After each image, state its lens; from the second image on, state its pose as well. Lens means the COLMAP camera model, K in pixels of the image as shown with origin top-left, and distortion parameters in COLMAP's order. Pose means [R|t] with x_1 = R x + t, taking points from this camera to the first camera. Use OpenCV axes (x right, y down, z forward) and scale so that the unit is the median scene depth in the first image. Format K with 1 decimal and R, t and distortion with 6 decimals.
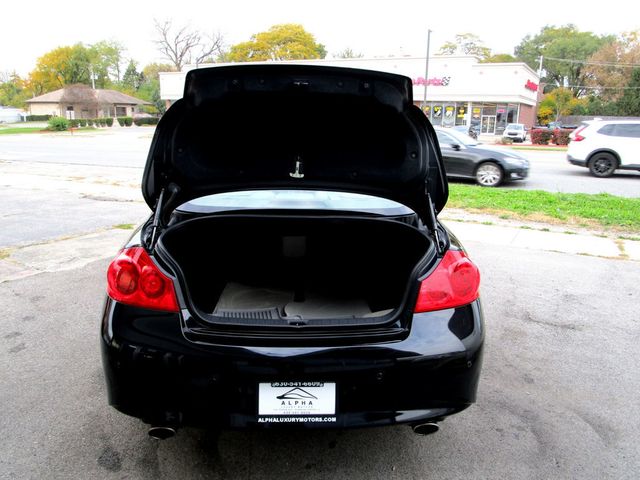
lens RADIAL K [[506.6, 0, 313.6], [0, 506.6, 240.3], [0, 0, 1]] dist [-0.008704, 0.000028]
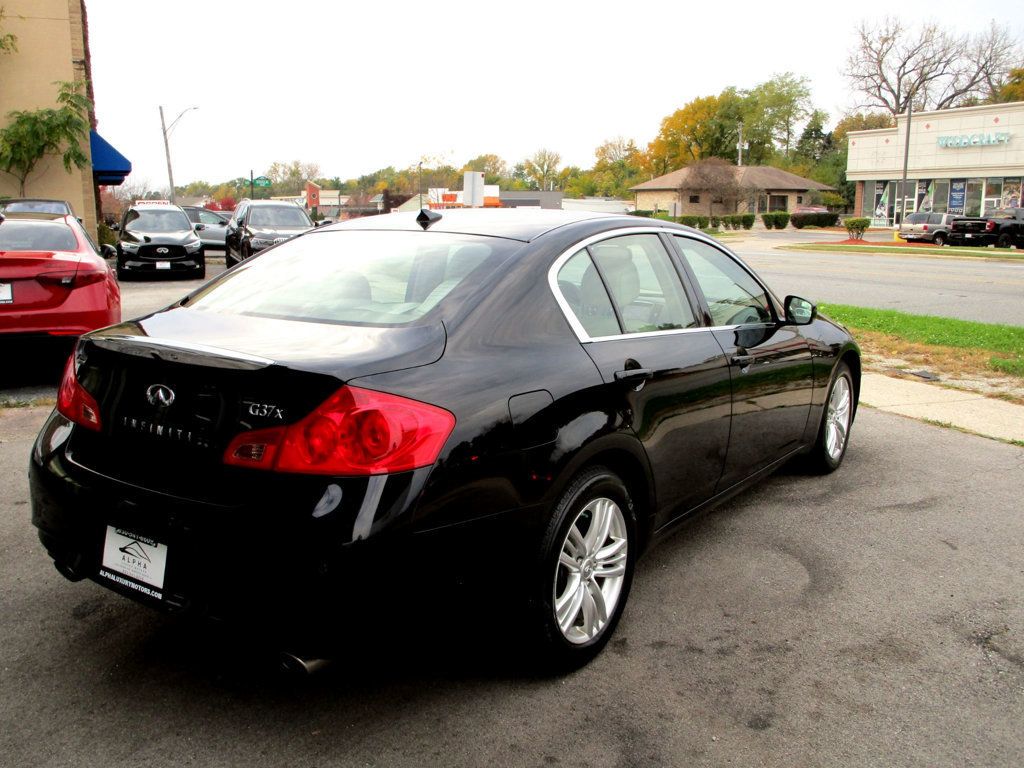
lens RADIAL K [[931.9, 0, 497.4], [0, 931.9, 383.9], [0, 0, 1]] dist [-0.021198, 0.010127]
pose [[0.792532, 0.103355, -0.601008, 0.205839], [-0.137814, 0.990392, -0.011414, 0.000597], [0.594054, 0.091874, 0.799162, 0.034758]]
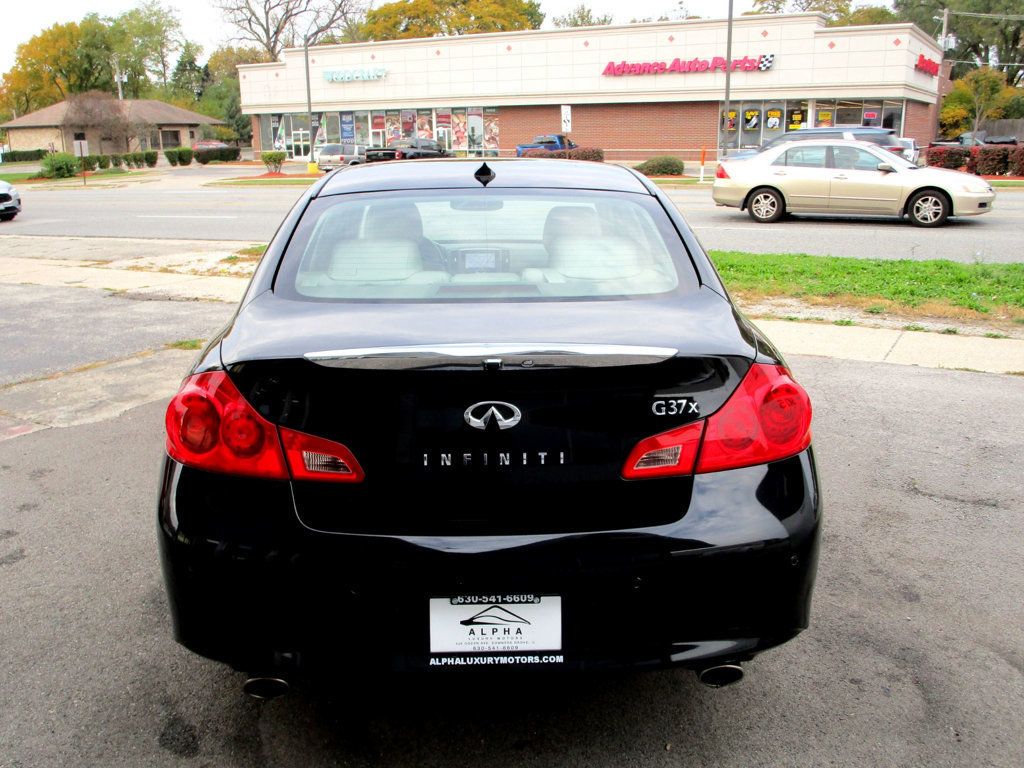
lens RADIAL K [[931.9, 0, 497.4], [0, 931.9, 383.9], [0, 0, 1]] dist [-0.021198, 0.010127]
pose [[0.999165, -0.023956, -0.033085, 0.001993], [0.024612, 0.999506, 0.019556, 0.002803], [0.032601, -0.020354, 0.999261, -0.010837]]
